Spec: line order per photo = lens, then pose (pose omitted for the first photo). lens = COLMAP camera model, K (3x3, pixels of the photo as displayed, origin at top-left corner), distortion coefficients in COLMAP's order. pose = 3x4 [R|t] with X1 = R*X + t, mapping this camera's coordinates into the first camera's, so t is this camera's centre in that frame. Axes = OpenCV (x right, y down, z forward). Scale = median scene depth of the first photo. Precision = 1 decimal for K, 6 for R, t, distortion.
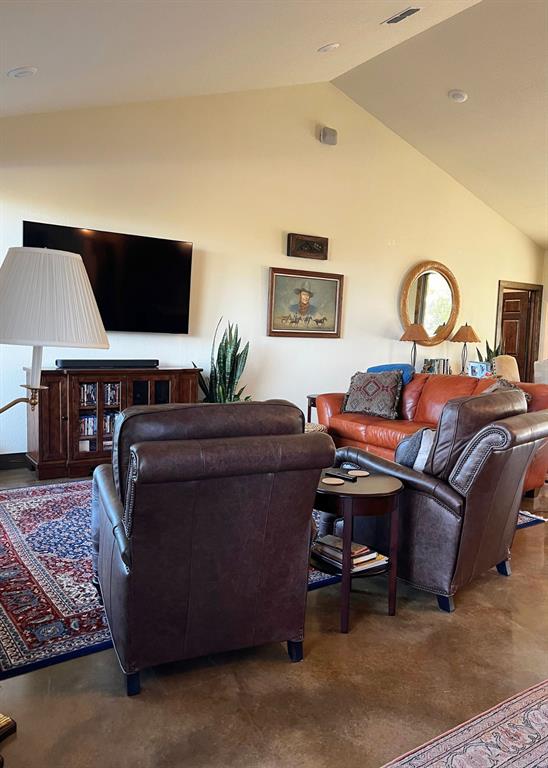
lens RADIAL K [[584.5, 0, 274.0], [0, 584.5, 384.0], [0, 0, 1]] dist [0.060668, -0.097295]
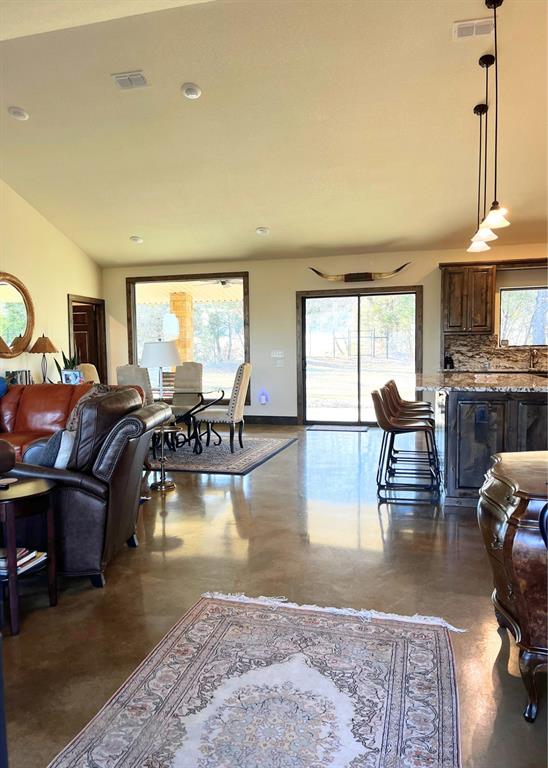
lens RADIAL K [[600.4, 0, 274.0], [0, 600.4, 384.0], [0, 0, 1]] dist [0.066043, -0.103496]
pose [[0.730550, -0.071633, 0.679092, -0.222955], [0.087190, 0.996128, 0.011279, 0.012910], [-0.677270, 0.050970, 0.733967, -0.099216]]
